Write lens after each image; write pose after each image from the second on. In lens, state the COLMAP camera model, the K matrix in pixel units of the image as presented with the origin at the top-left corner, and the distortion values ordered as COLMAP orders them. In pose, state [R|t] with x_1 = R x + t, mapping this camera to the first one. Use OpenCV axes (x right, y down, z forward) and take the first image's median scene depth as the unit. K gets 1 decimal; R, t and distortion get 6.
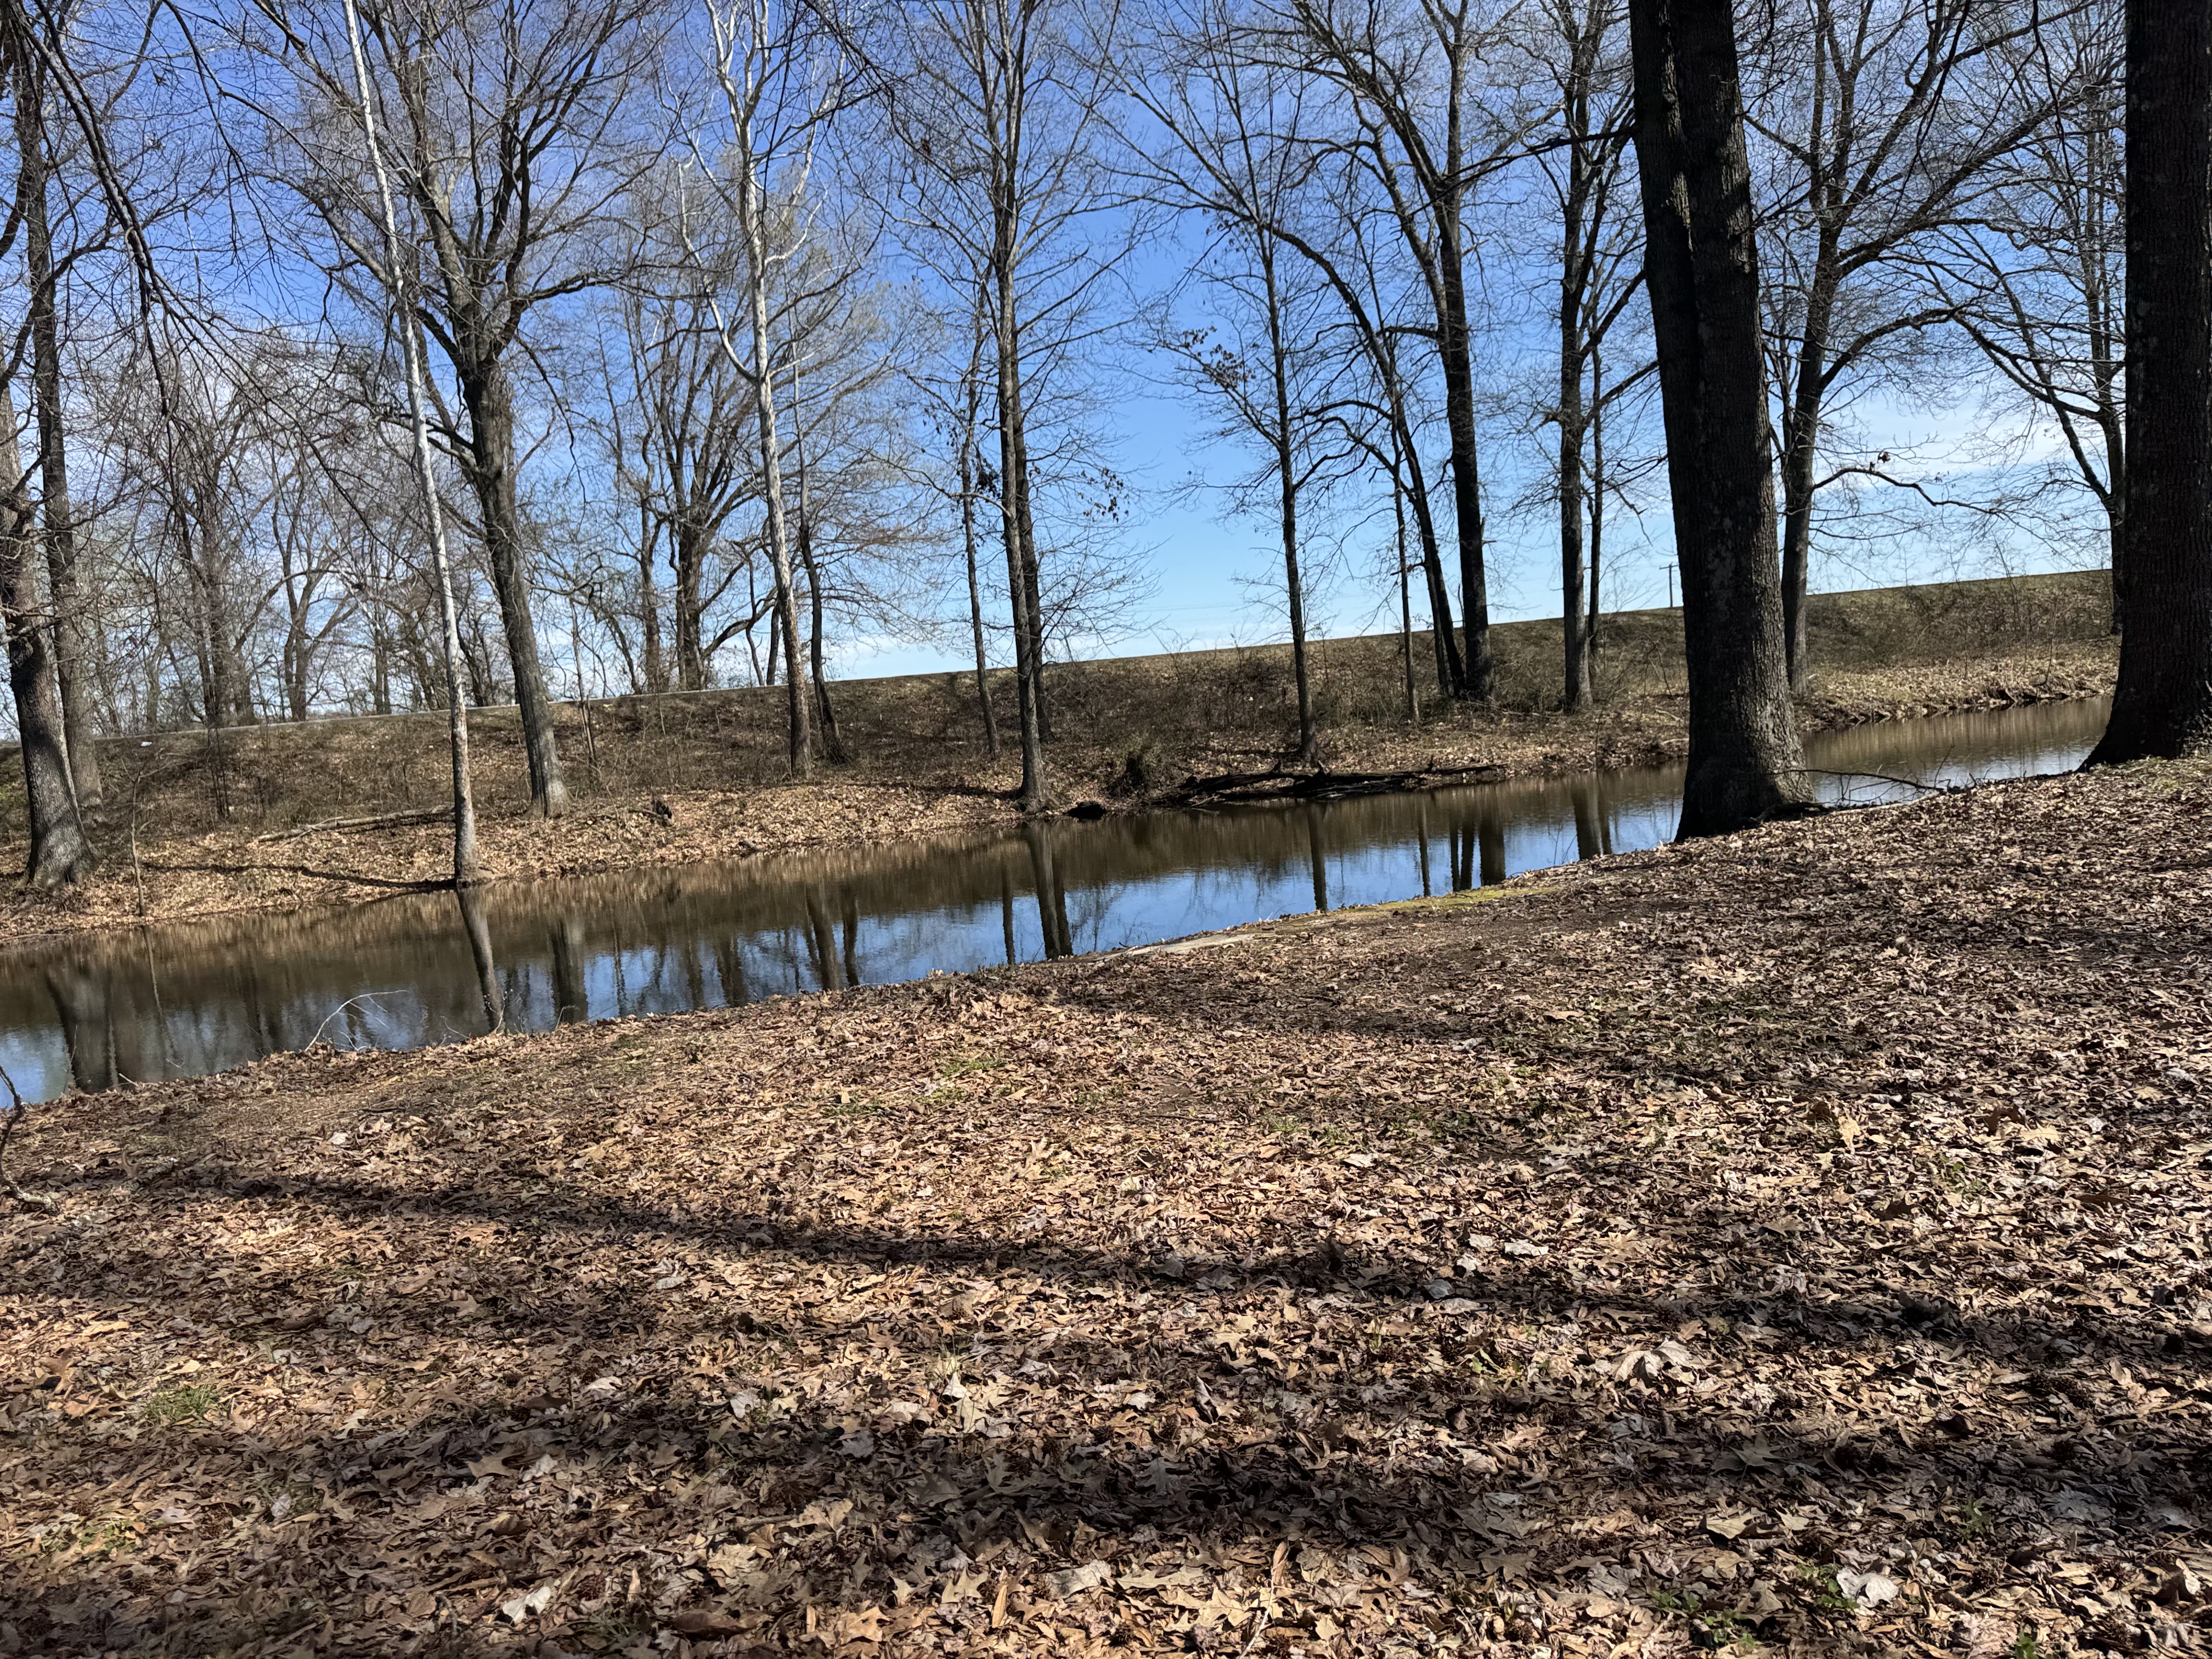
lens RADIAL K [[1551.3, 0, 1114.6], [0, 1551.3, 825.6], [0, 0, 1]] dist [0.148678, -0.231765]
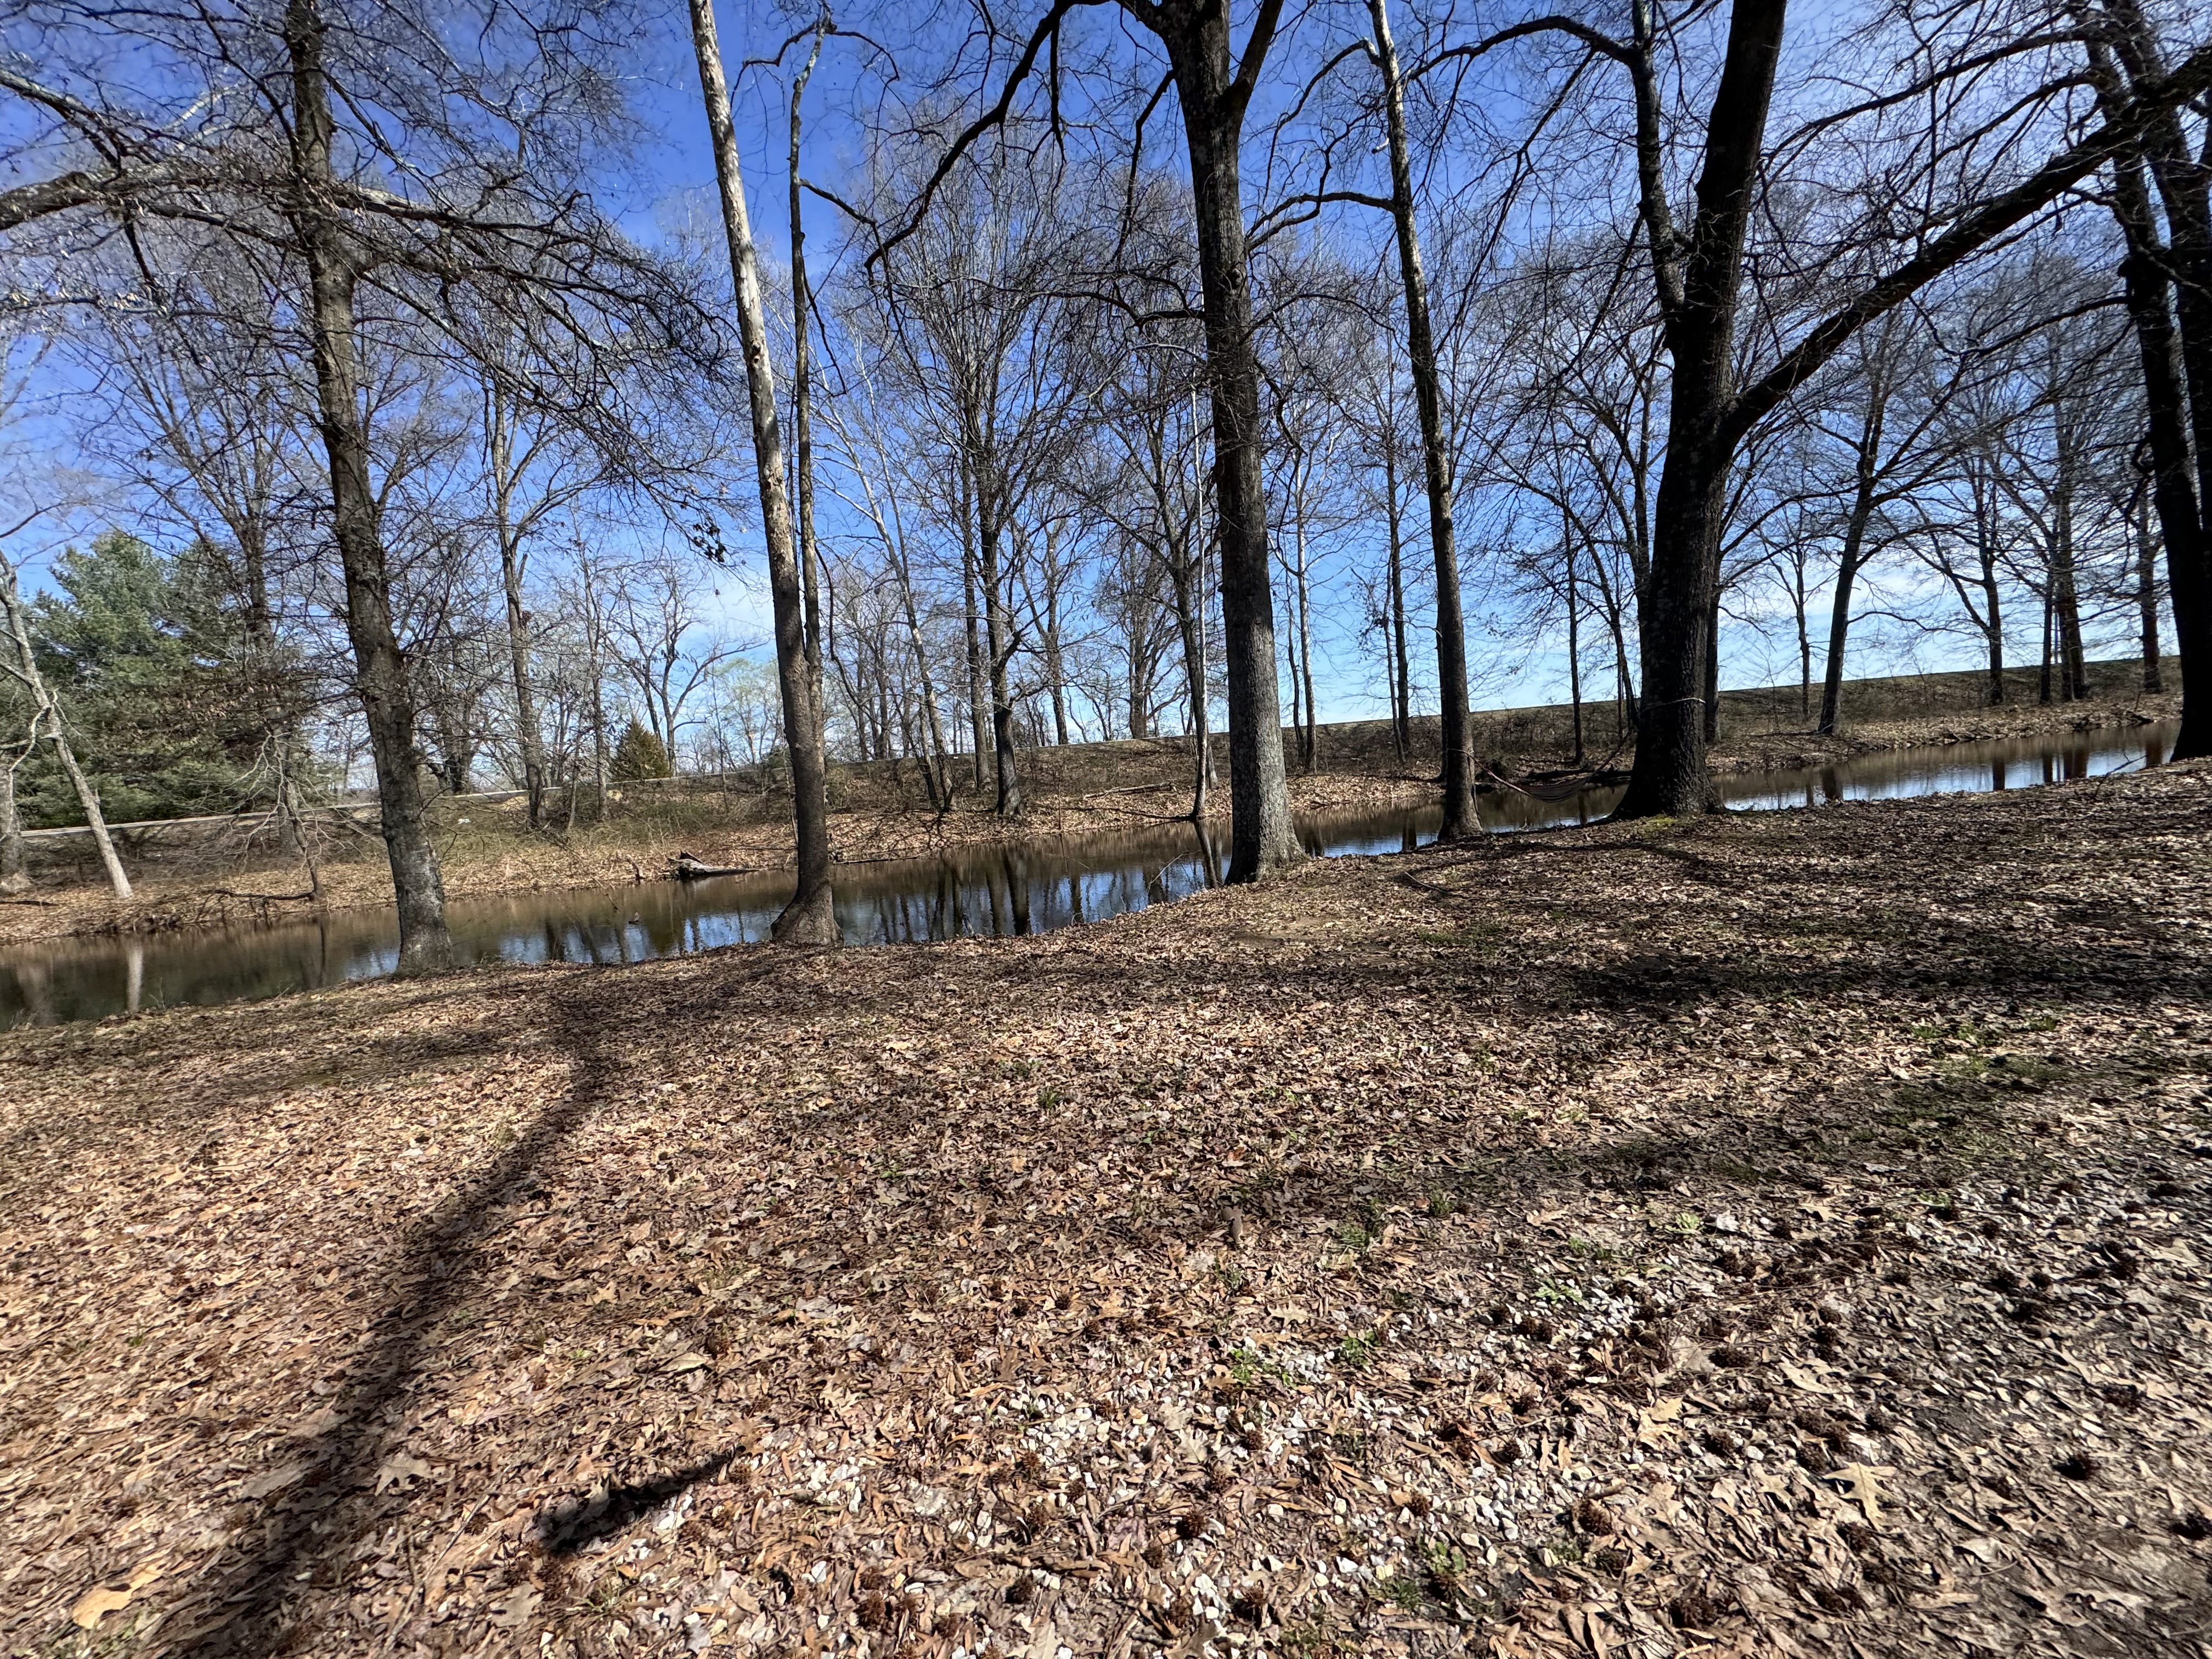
lens RADIAL K [[880.7, 0, 1104.3], [0, 880.7, 827.5], [0, 0, 1]] dist [-0.001990, 0.000418]
pose [[0.992876, 0.015355, -0.118159, -0.344026], [-0.015376, 0.999882, 0.000735, 0.043862], [0.118156, 0.001087, 0.992994, -0.139183]]
